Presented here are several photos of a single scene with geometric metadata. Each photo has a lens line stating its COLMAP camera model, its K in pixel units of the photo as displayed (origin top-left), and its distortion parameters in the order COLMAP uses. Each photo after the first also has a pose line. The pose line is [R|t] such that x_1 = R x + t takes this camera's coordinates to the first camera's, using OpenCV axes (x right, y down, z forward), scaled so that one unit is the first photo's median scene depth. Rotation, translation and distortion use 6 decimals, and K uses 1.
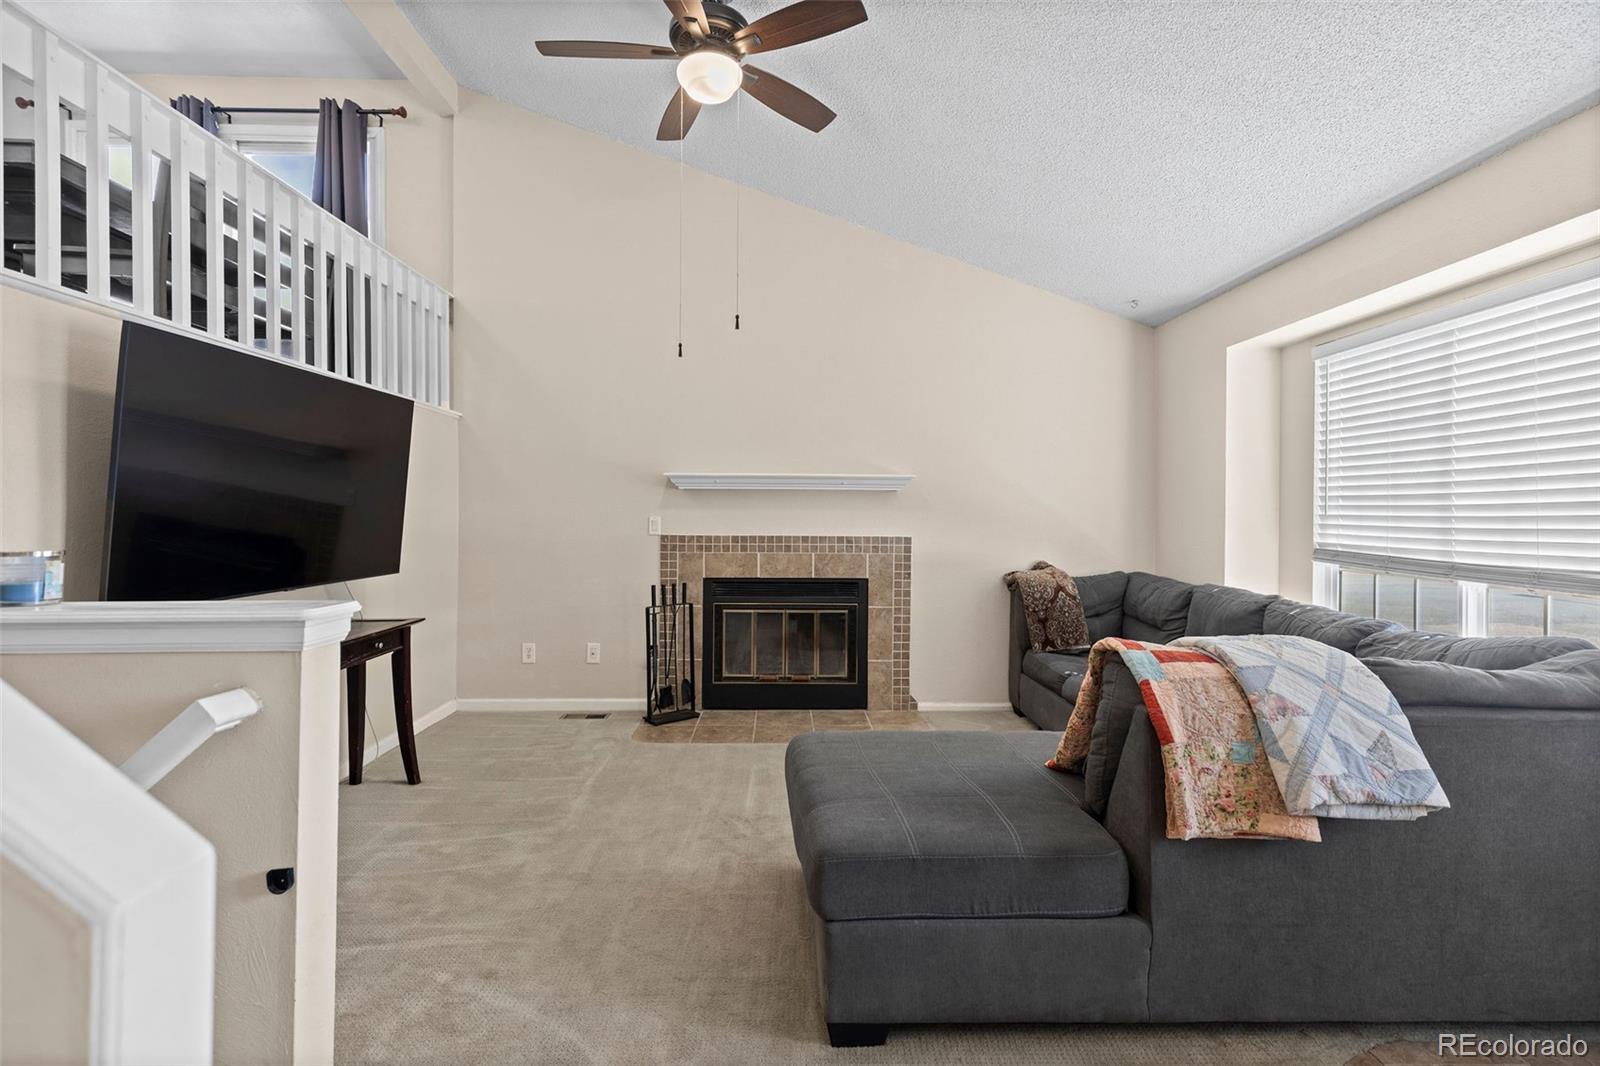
lens RADIAL K [[726.5, 0, 799.6], [0, 726.5, 516.0], [0, 0, 1]] dist [0.009855, -0.000771]
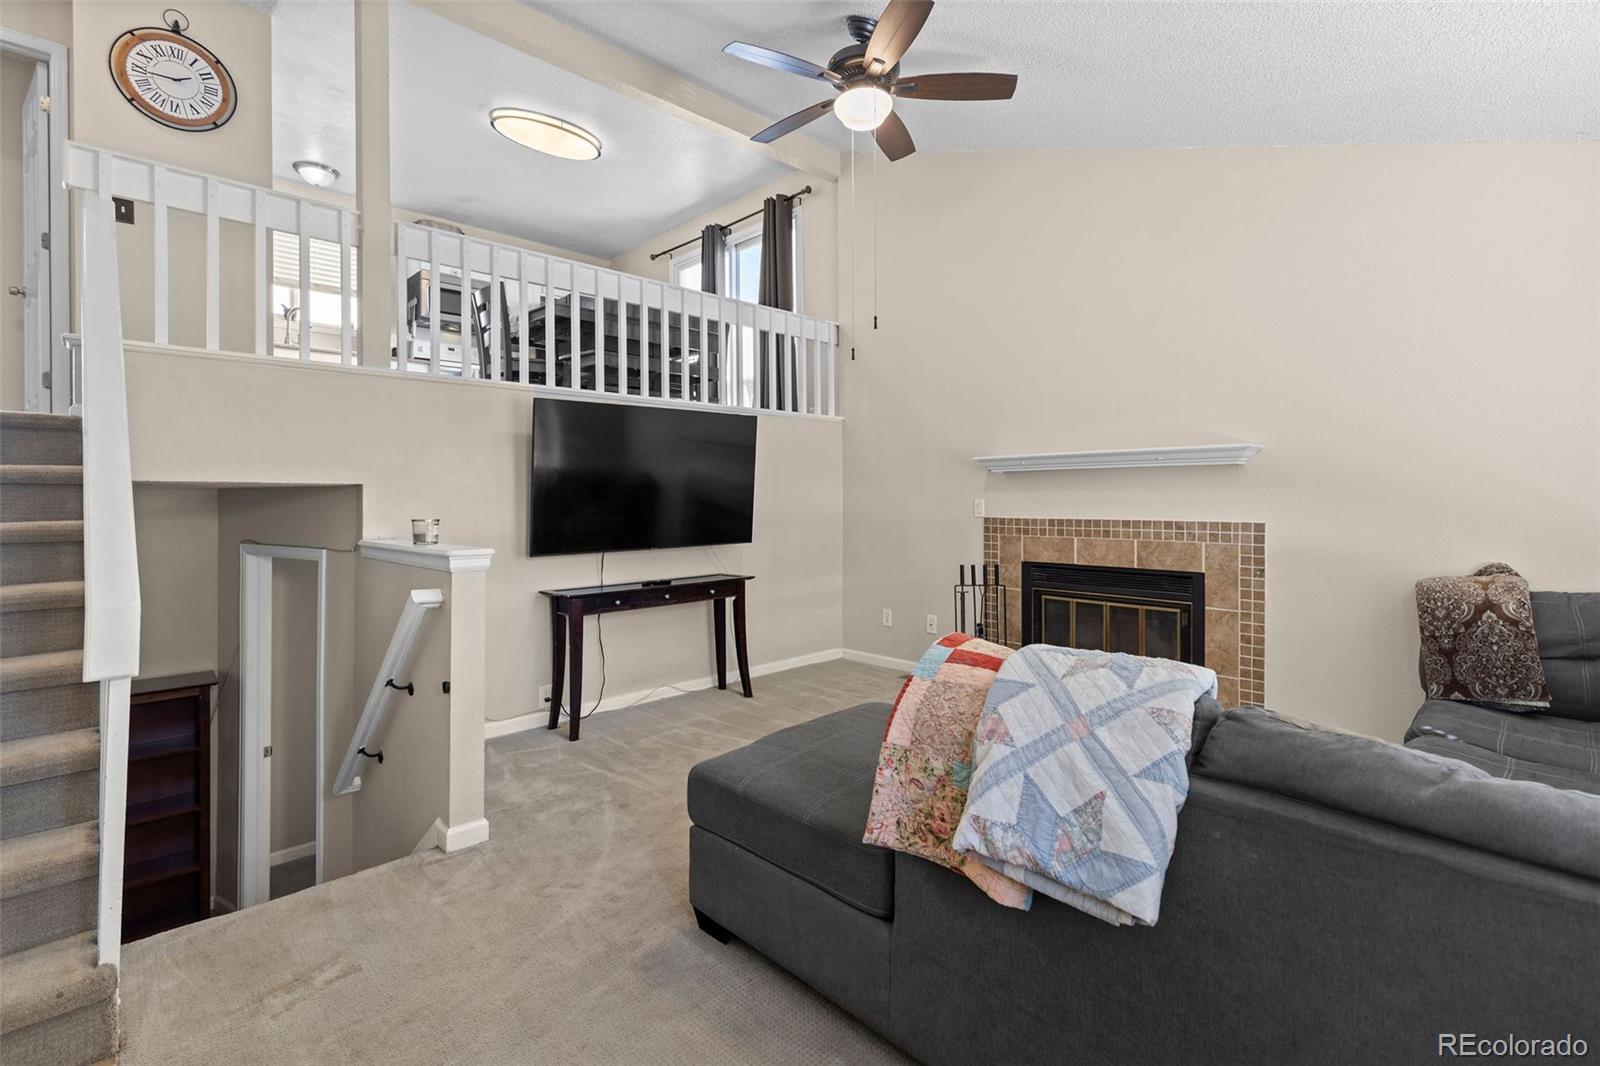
lens RADIAL K [[737.6, 0, 803.9], [0, 737.6, 496.4], [0, 0, 1]] dist [0.022603, -0.013945]
pose [[0.675975, -0.011292, -0.736838, 0.436959], [0.008939, 0.999935, -0.007123, 0.001765], [0.736870, -0.001771, 0.676032, 0.110401]]
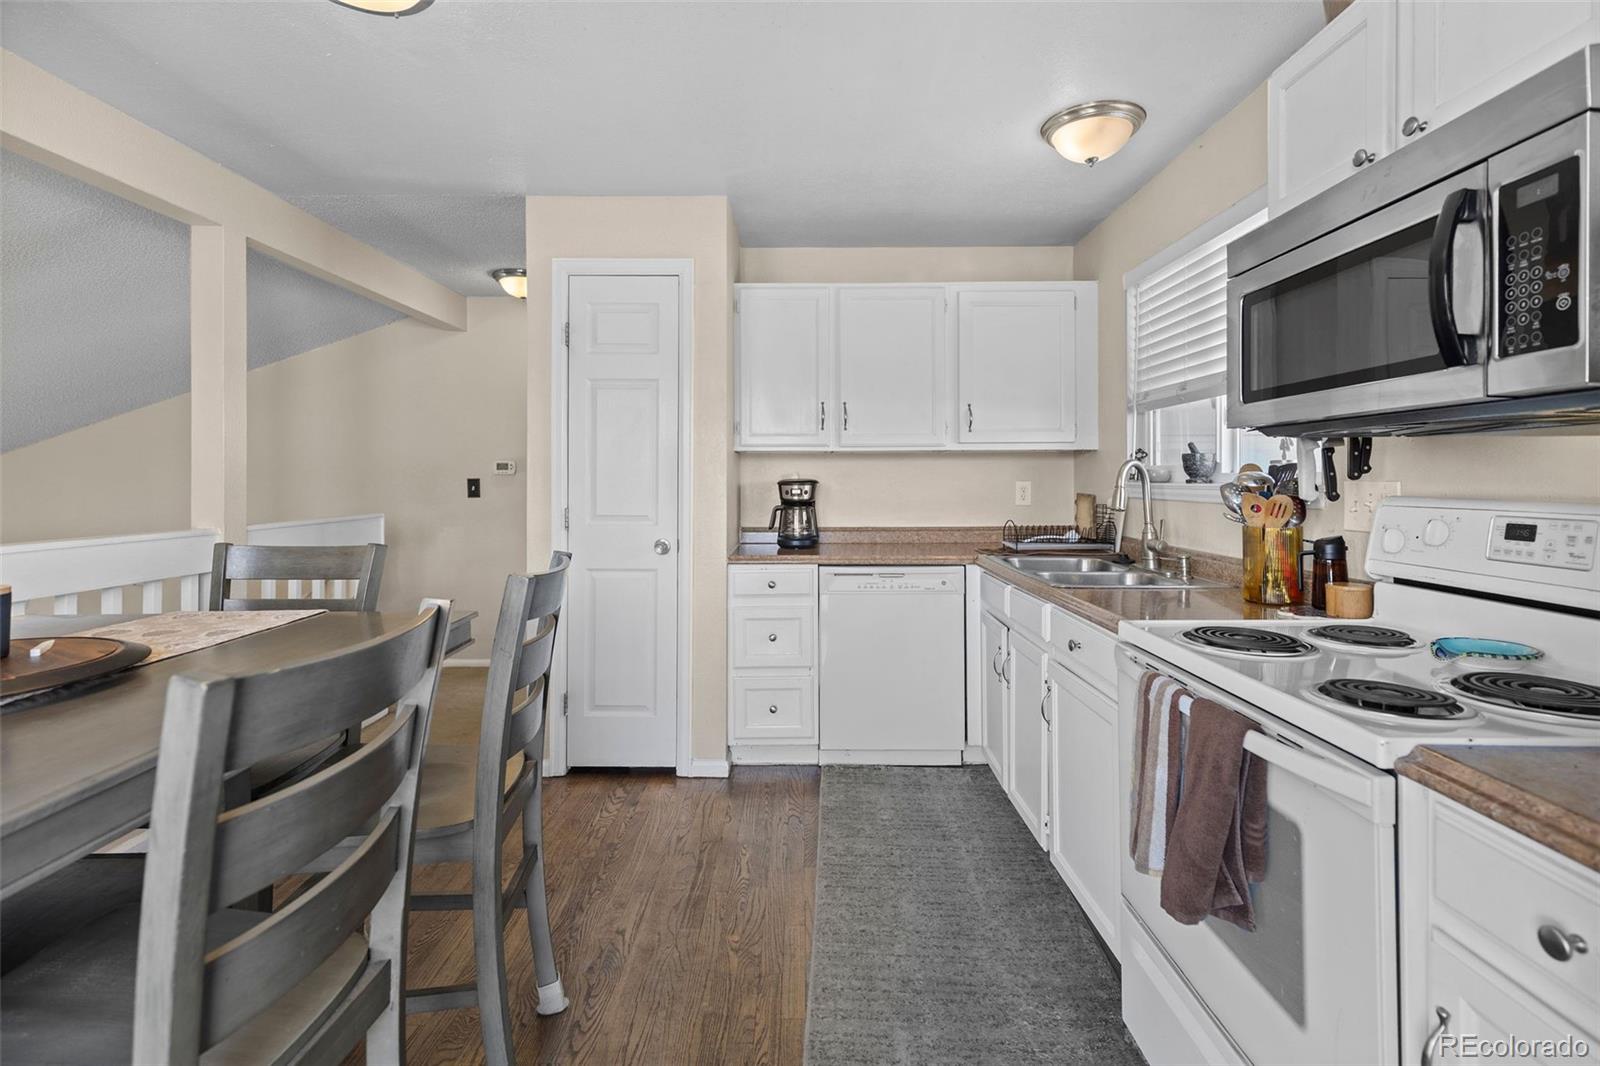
lens RADIAL K [[744.3, 0, 806.1], [0, 744.3, 476.8], [0, 0, 1]] dist [0.002193, -0.000219]
pose [[-0.999720, -0.005147, 0.023088, -1.036632], [-0.005189, 0.999985, -0.001740, -0.368579], [-0.023078, -0.001859, -0.999732, 0.966250]]
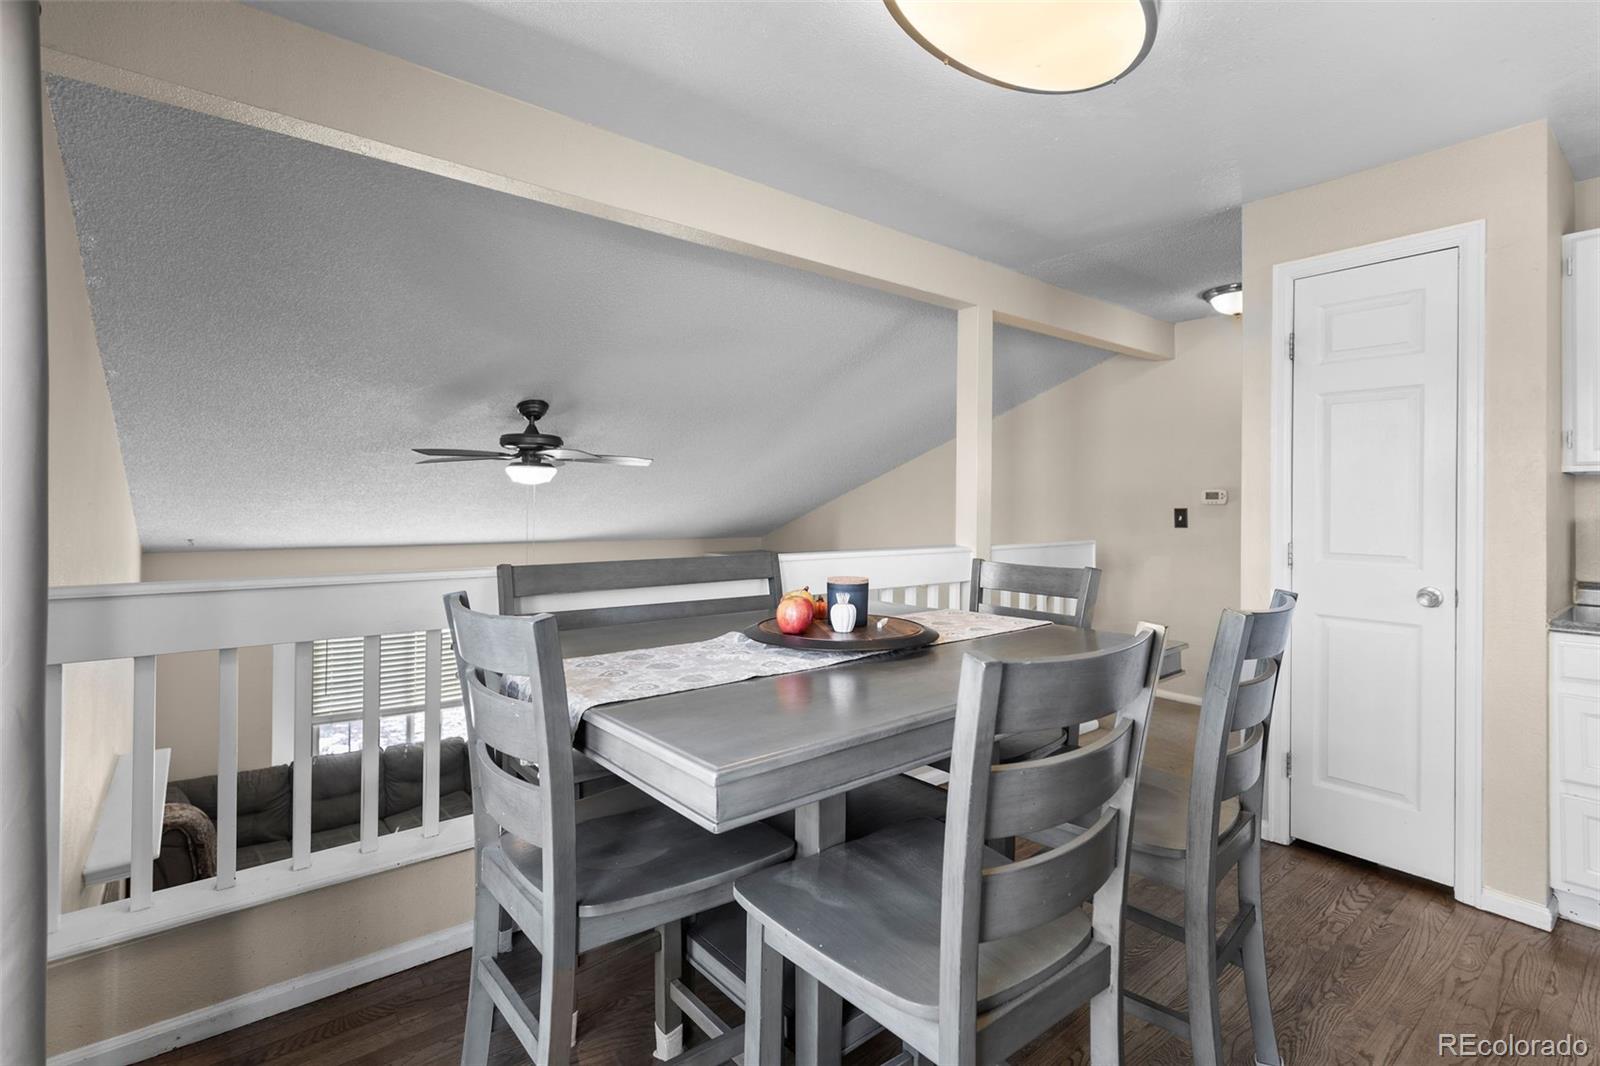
lens RADIAL K [[747.0, 0, 798.8], [0, 747.0, 500.4], [0, 0, 1]] dist [0.008881, -0.000955]
pose [[-0.610946, -0.004680, 0.791659, -1.039842], [-0.010006, 0.999948, -0.001811, -0.369159], [-0.791609, -0.009027, -0.610961, 0.978100]]
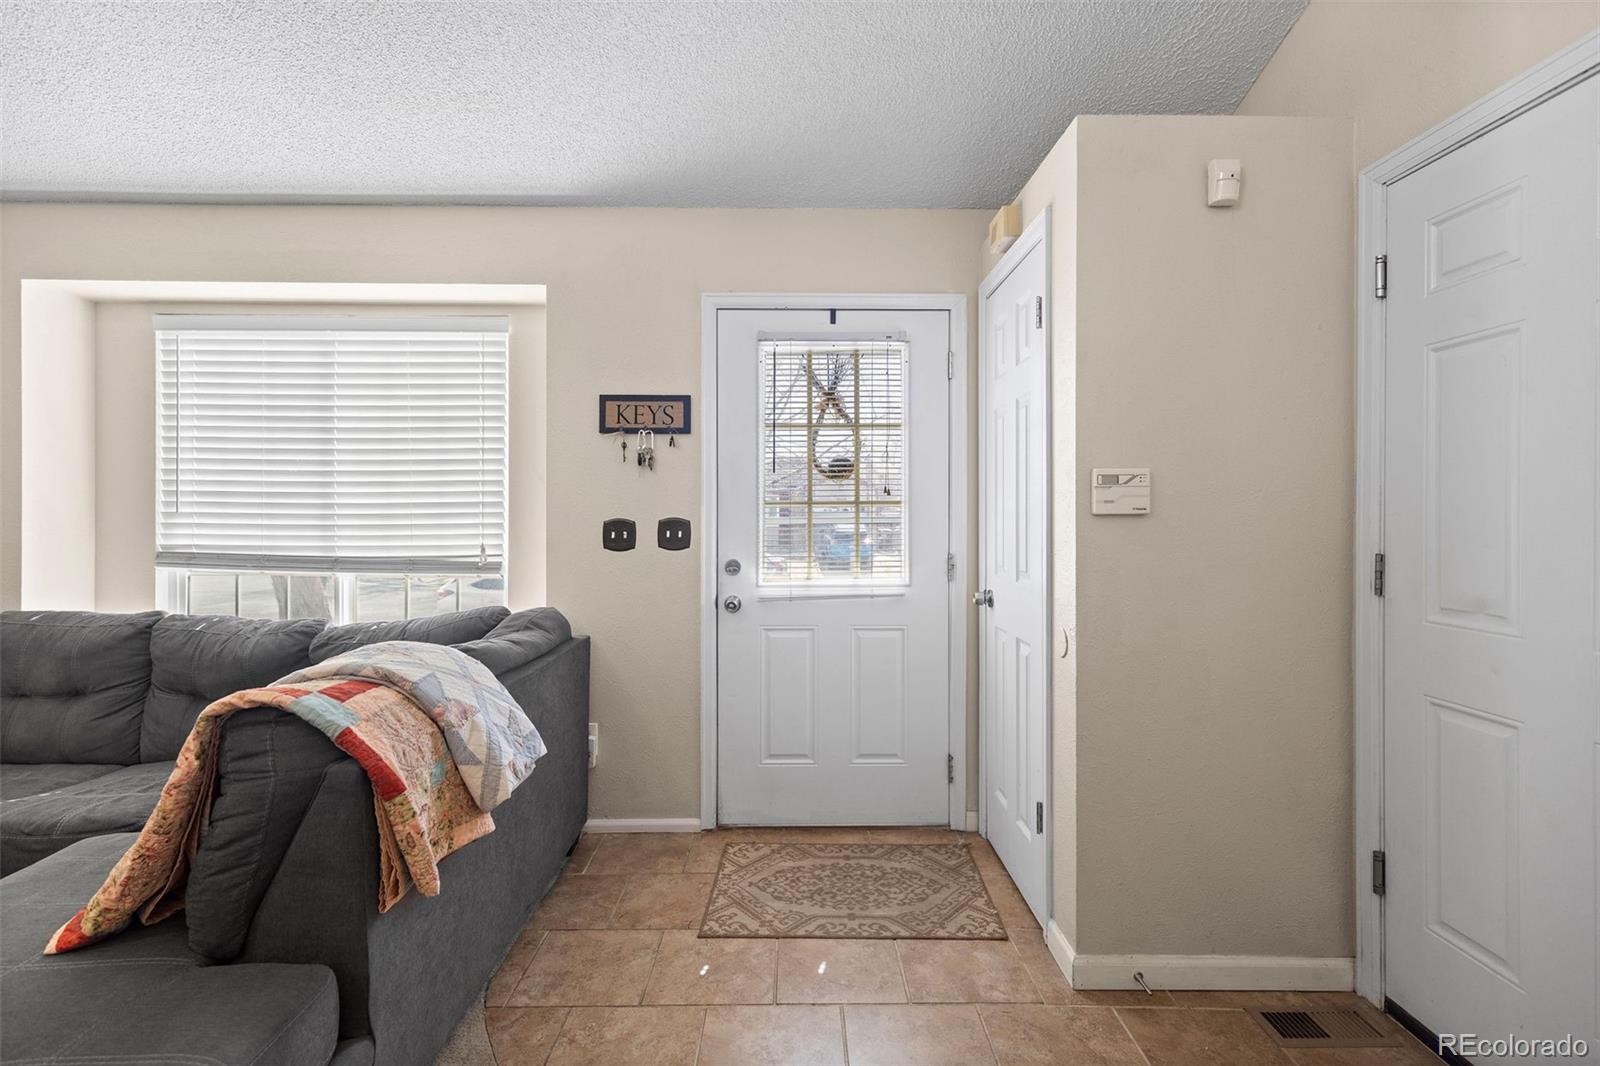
lens RADIAL K [[721.8, 0, 795.9], [0, 721.8, 517.4], [0, 0, 1]] dist [0.009679, -0.000738]
pose [[0.009791, -0.008013, 0.999920, -0.115580], [0.001194, 0.999967, 0.008002, -0.001382], [-0.999951, 0.001115, 0.009800, 0.211744]]
